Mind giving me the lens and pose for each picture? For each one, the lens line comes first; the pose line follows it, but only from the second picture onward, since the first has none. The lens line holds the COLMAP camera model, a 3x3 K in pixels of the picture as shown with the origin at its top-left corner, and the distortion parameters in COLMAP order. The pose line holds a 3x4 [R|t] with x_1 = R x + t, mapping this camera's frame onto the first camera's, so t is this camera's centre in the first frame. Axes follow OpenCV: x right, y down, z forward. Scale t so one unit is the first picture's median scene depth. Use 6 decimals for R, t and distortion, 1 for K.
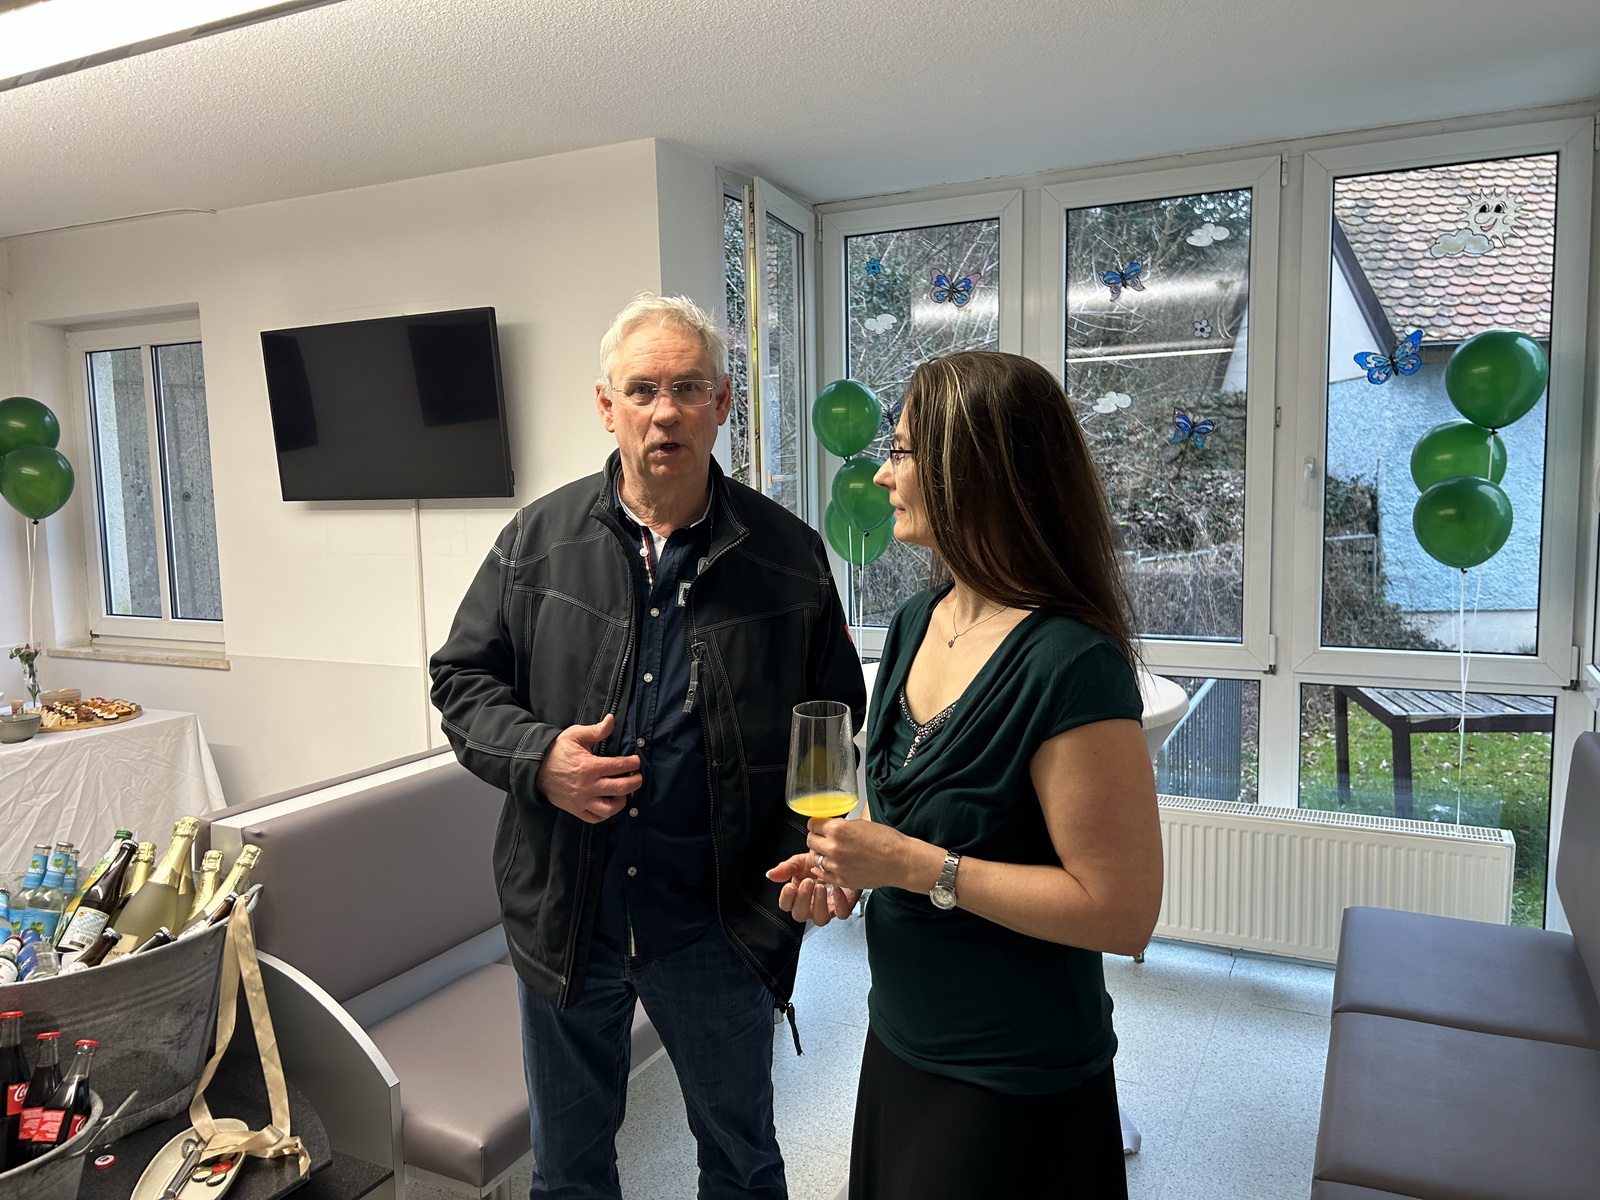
lens RADIAL K [[1196.6, 0, 792.6], [0, 1196.6, 590.9], [0, 0, 1]] dist [0.095867, -0.109217]
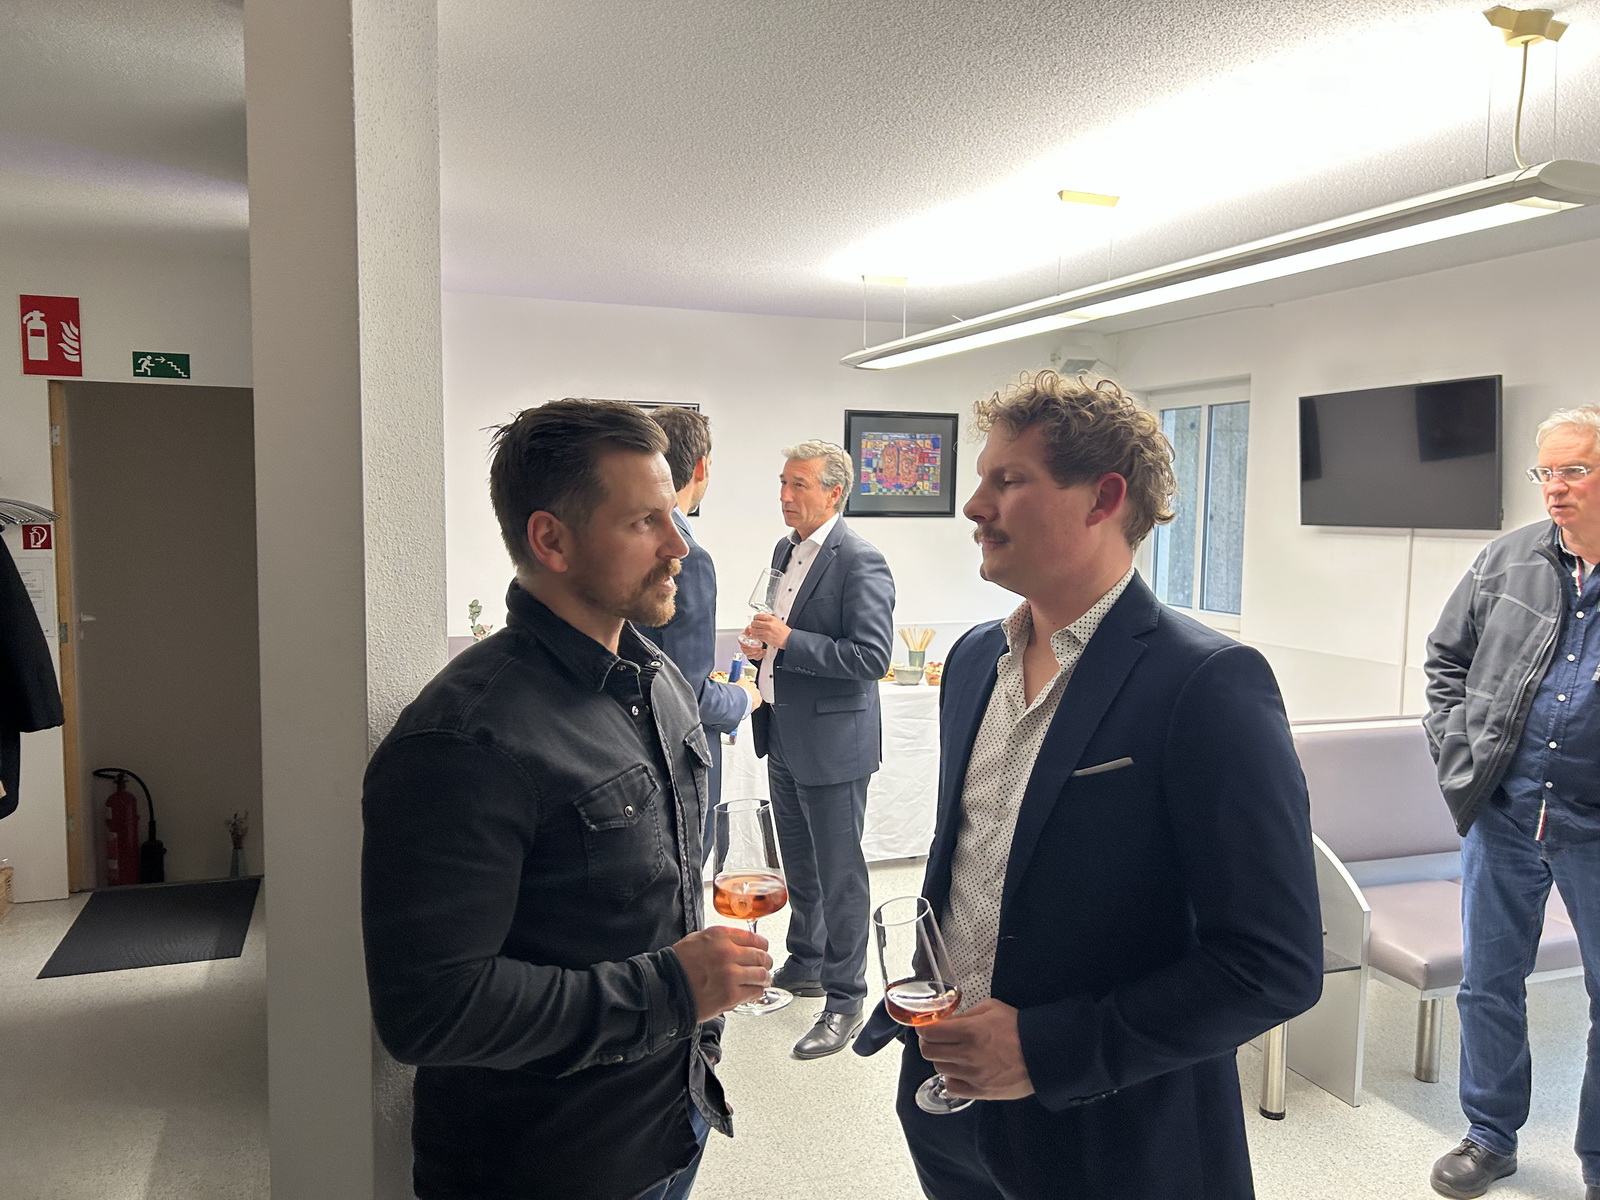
lens RADIAL K [[1196.6, 0, 792.6], [0, 1196.6, 590.9], [0, 0, 1]] dist [0.095867, -0.109217]
pose [[0.717500, 0.076609, -0.692333, 0.179057], [-0.088477, 0.995906, 0.018507, 0.036177], [0.690917, 0.047977, 0.721341, -0.603739]]
